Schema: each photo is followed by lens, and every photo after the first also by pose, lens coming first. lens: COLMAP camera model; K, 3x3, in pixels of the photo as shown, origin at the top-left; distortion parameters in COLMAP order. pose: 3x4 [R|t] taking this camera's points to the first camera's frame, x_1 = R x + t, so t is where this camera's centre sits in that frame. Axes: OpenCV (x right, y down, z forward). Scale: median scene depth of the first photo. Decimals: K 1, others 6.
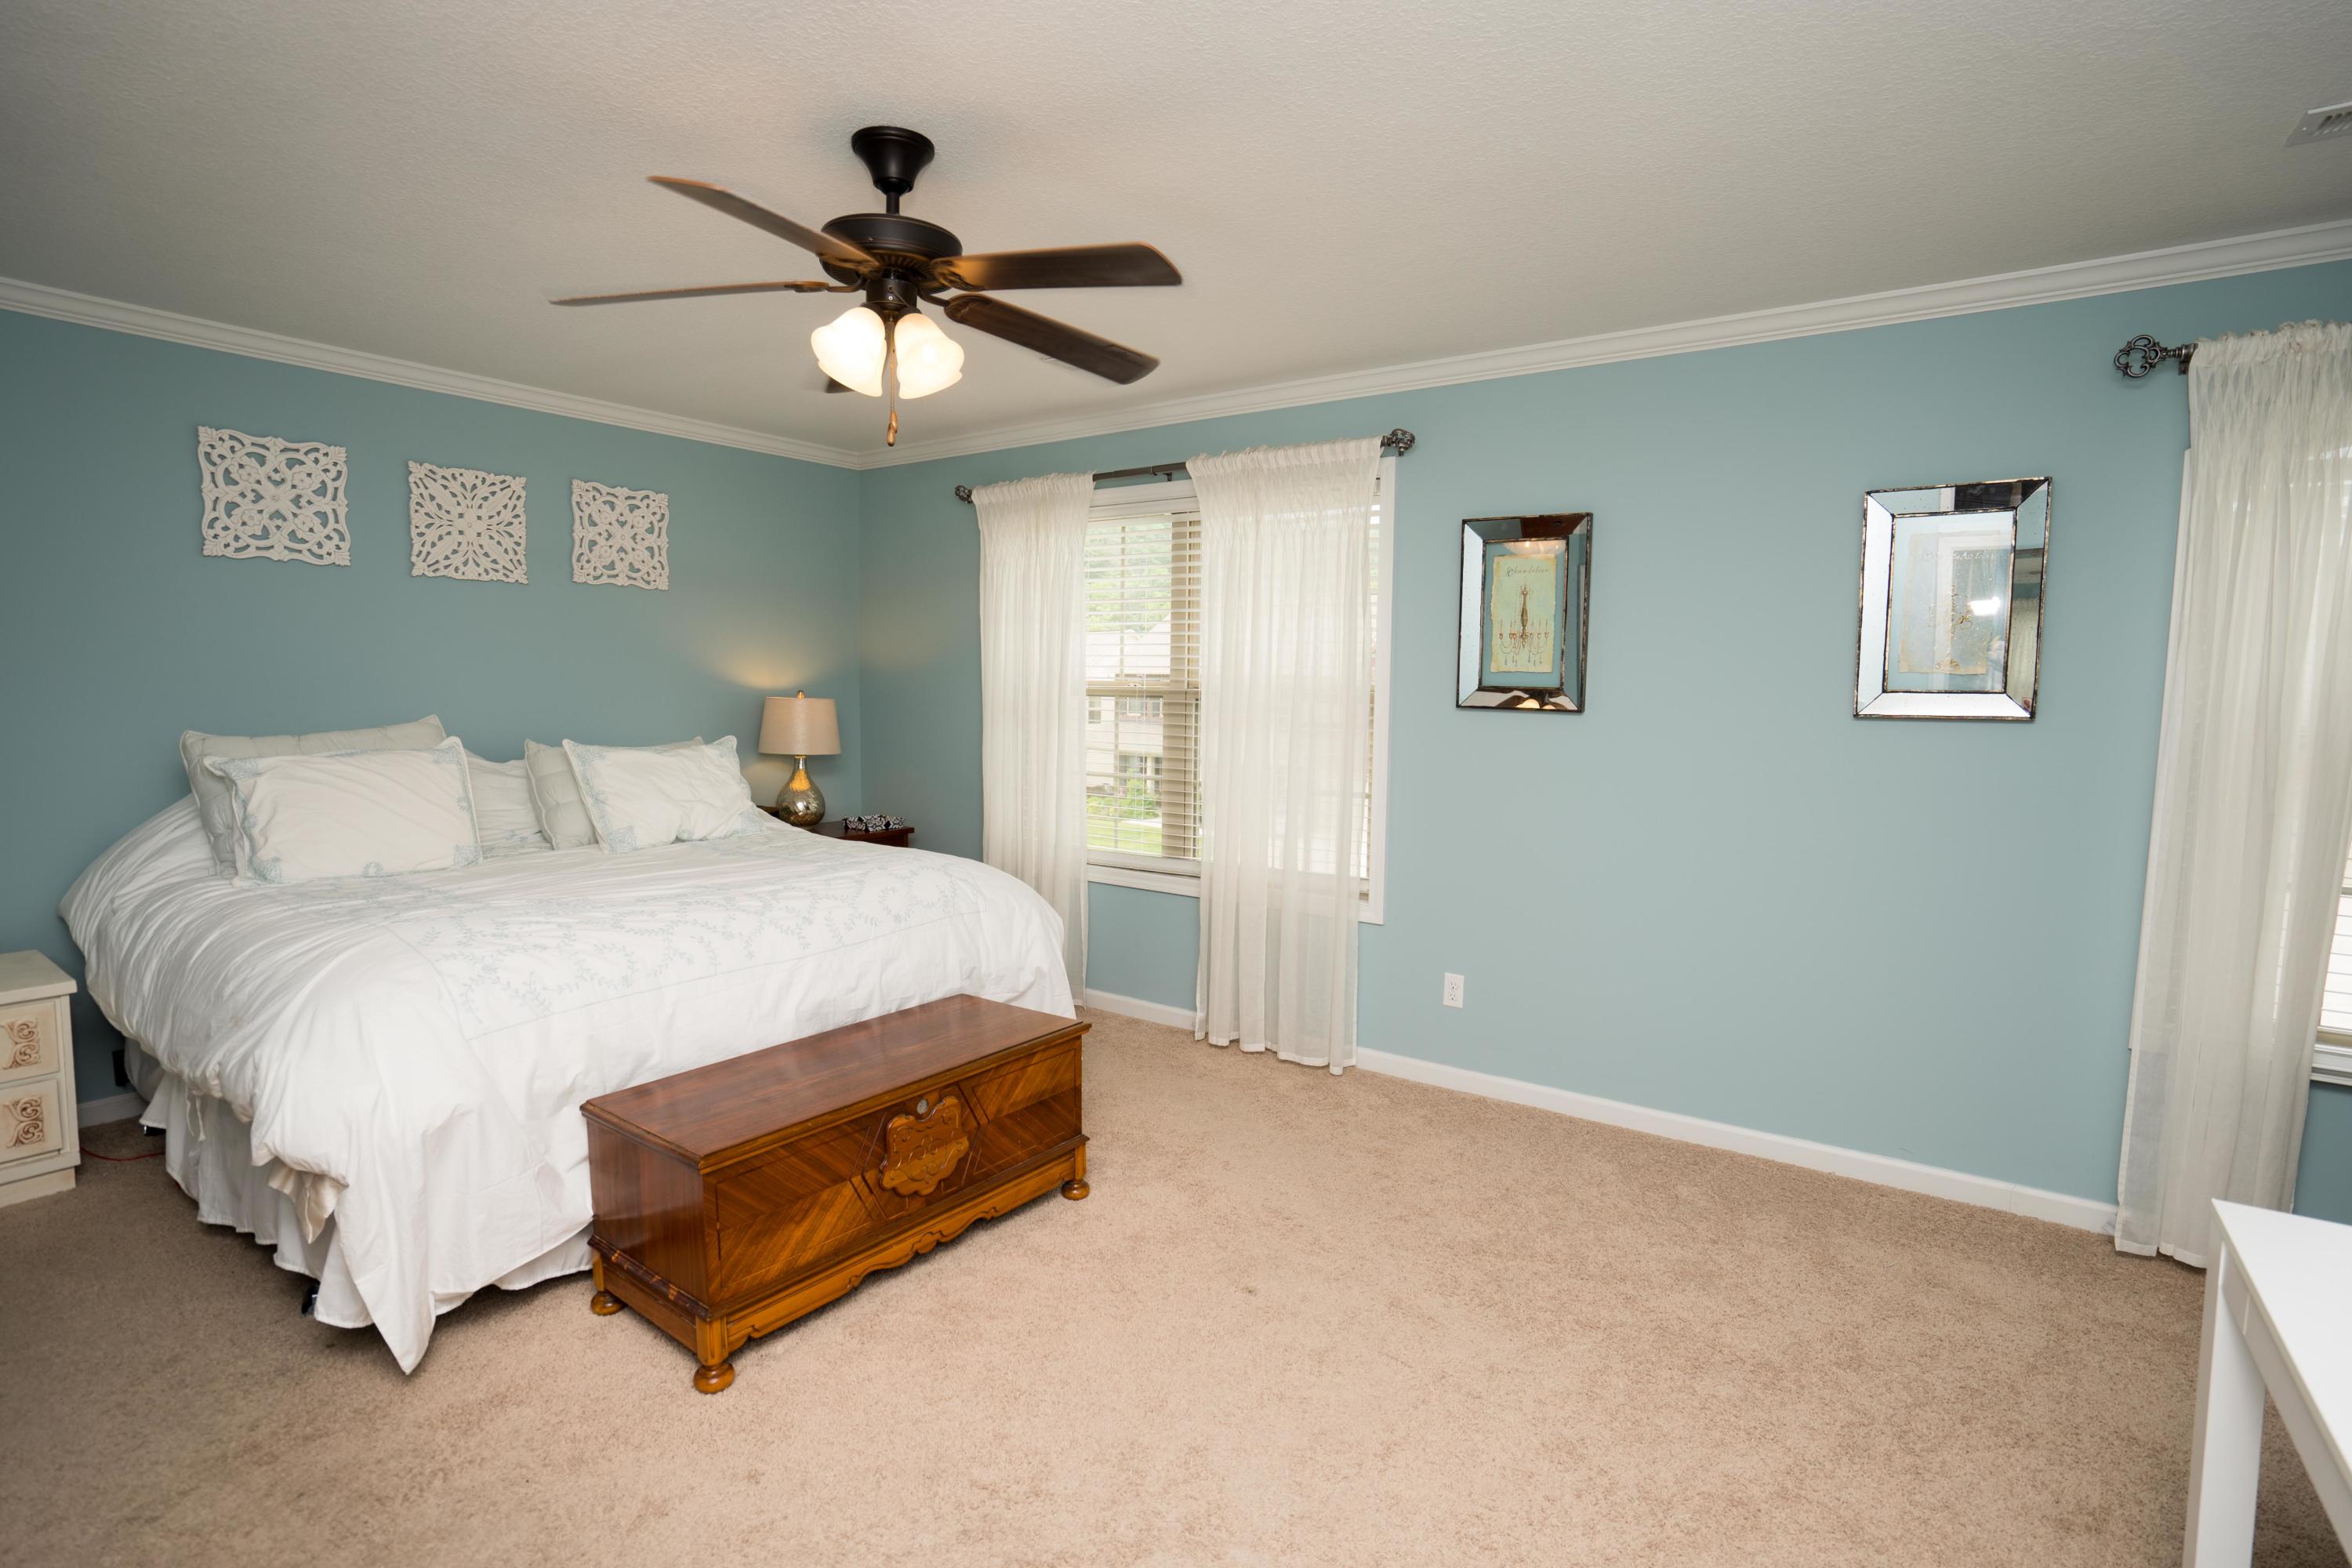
lens RADIAL K [[1134.2, 0, 1225.5], [0, 1134.2, 780.6], [0, 0, 1]] dist [-0.056068, 0.020117]
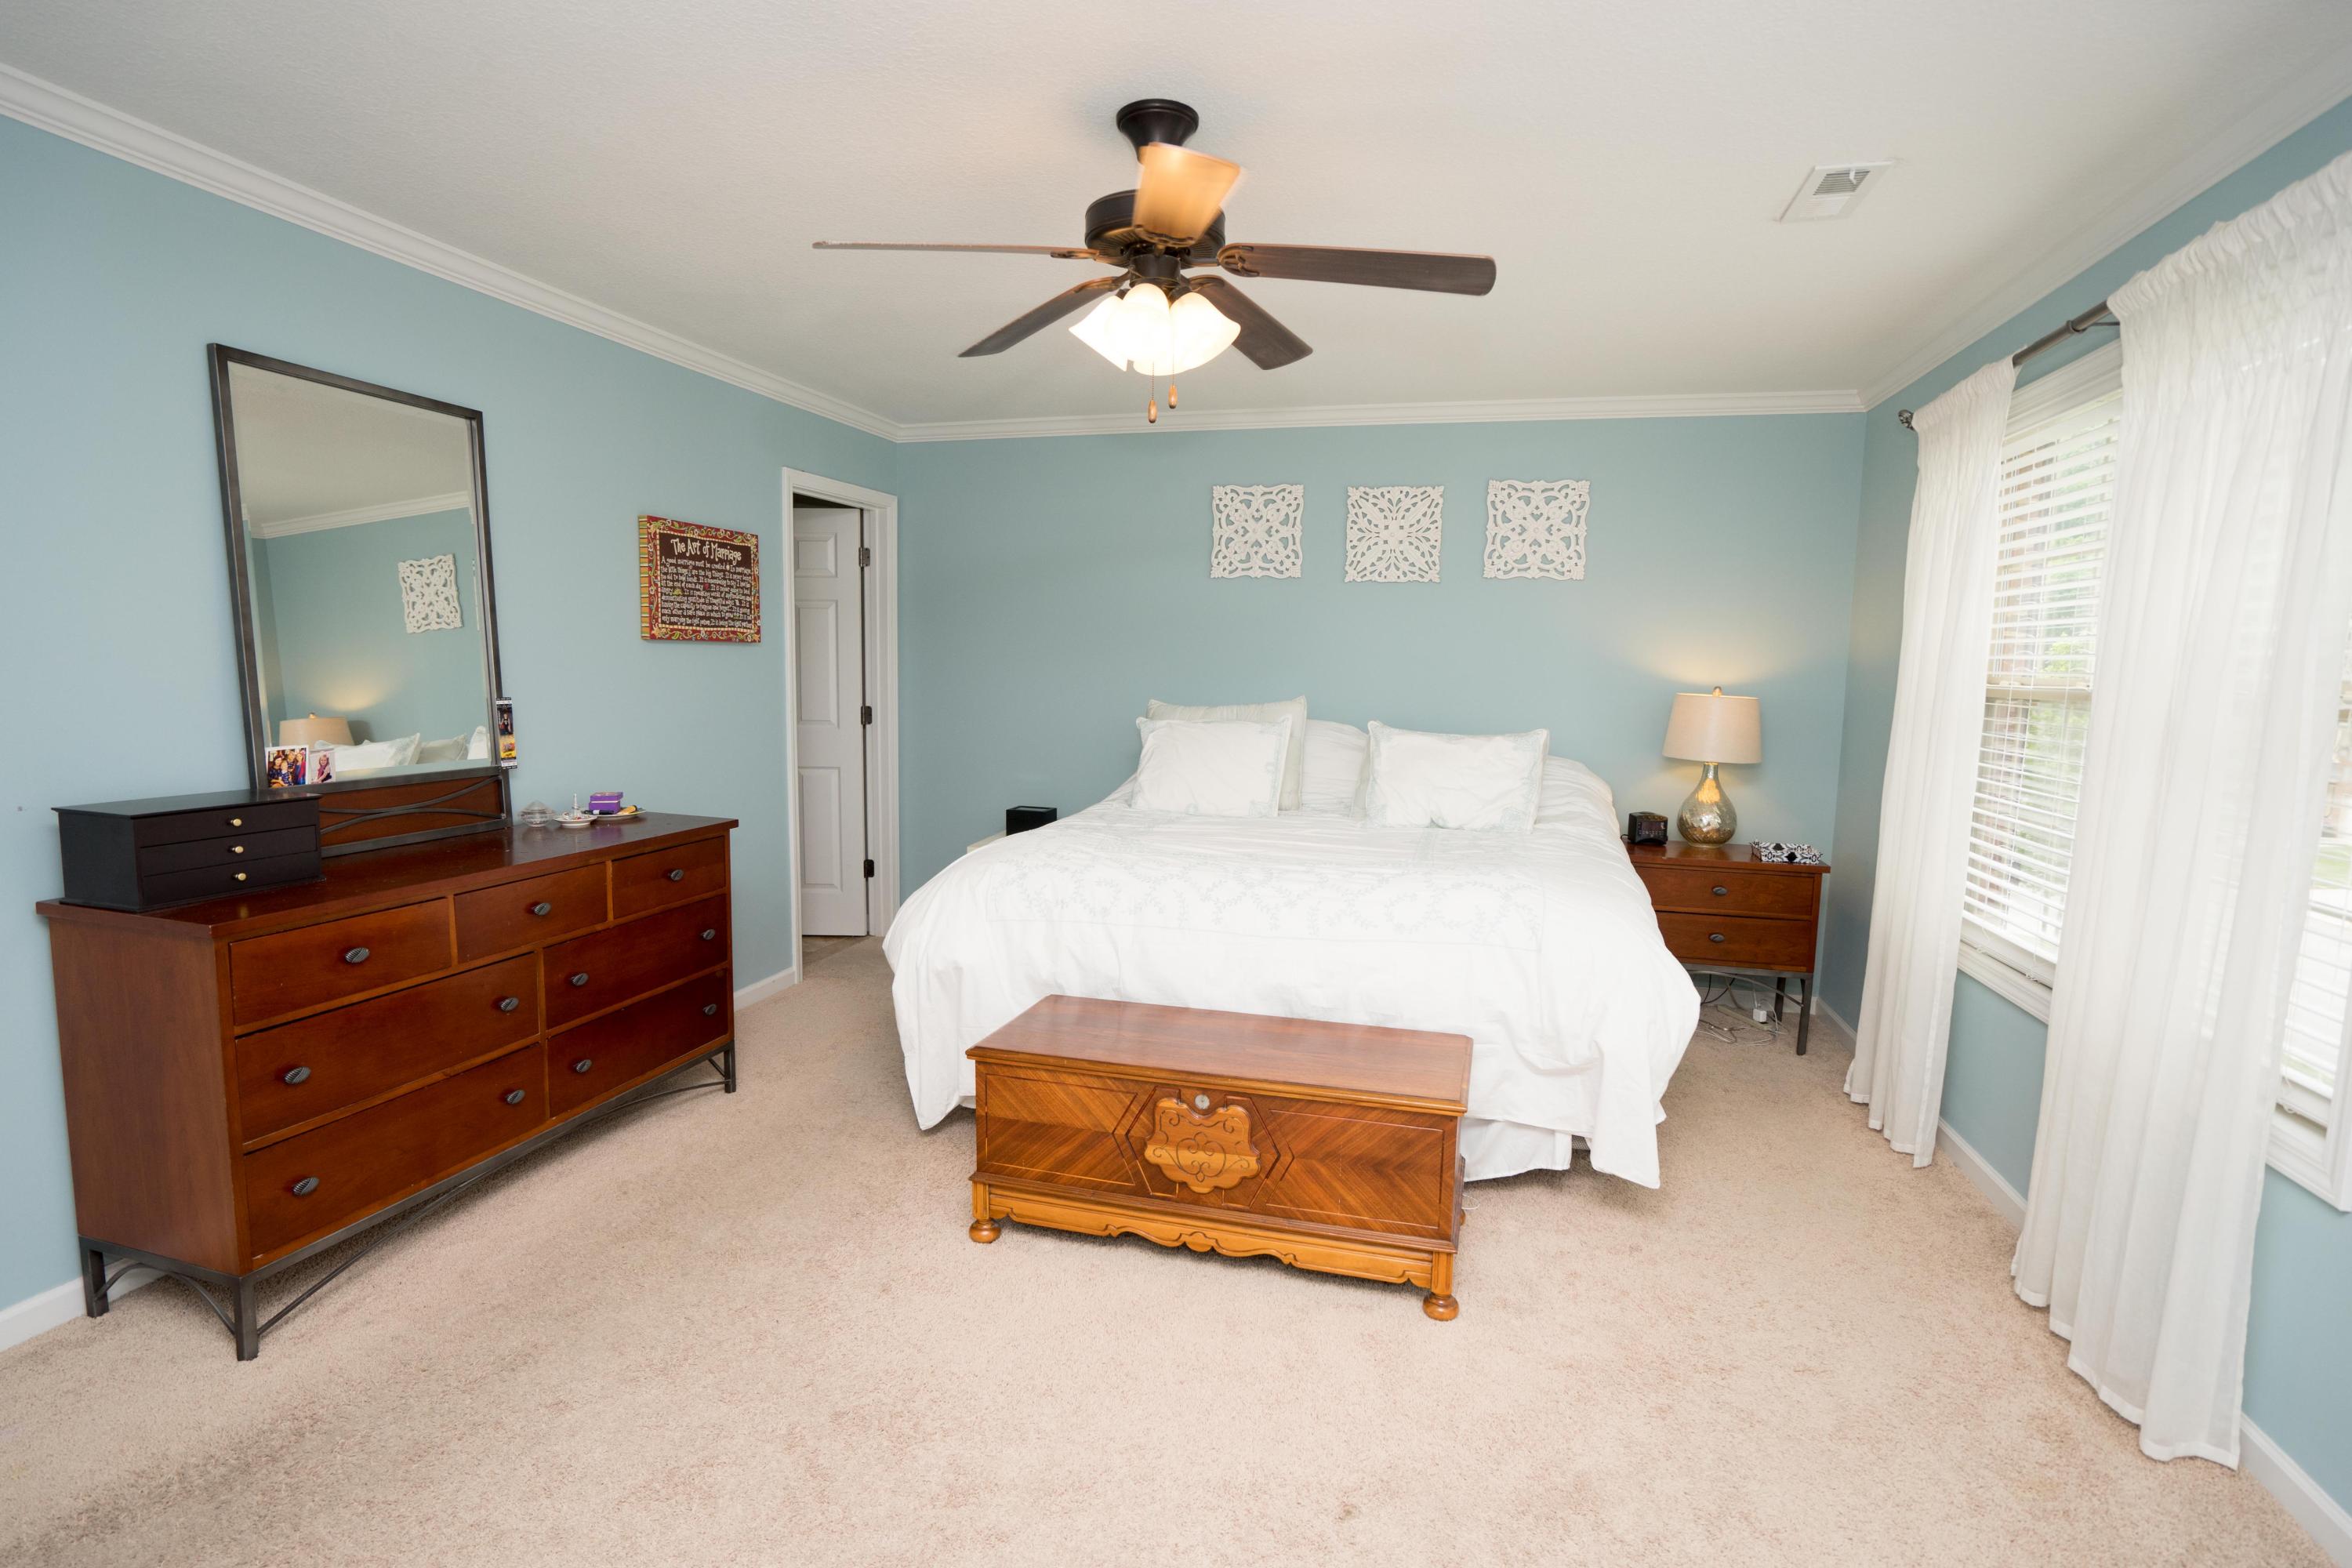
lens RADIAL K [[1134.2, 0, 1177.5], [0, 1134.2, 807.8], [0, 0, 1]] dist [-0.056068, 0.020117]
pose [[0.316134, 0.108227, -0.942521, 0.400031], [-0.098047, 0.991879, 0.081009, -0.021553], [0.943635, 0.066802, 0.324178, 0.435285]]
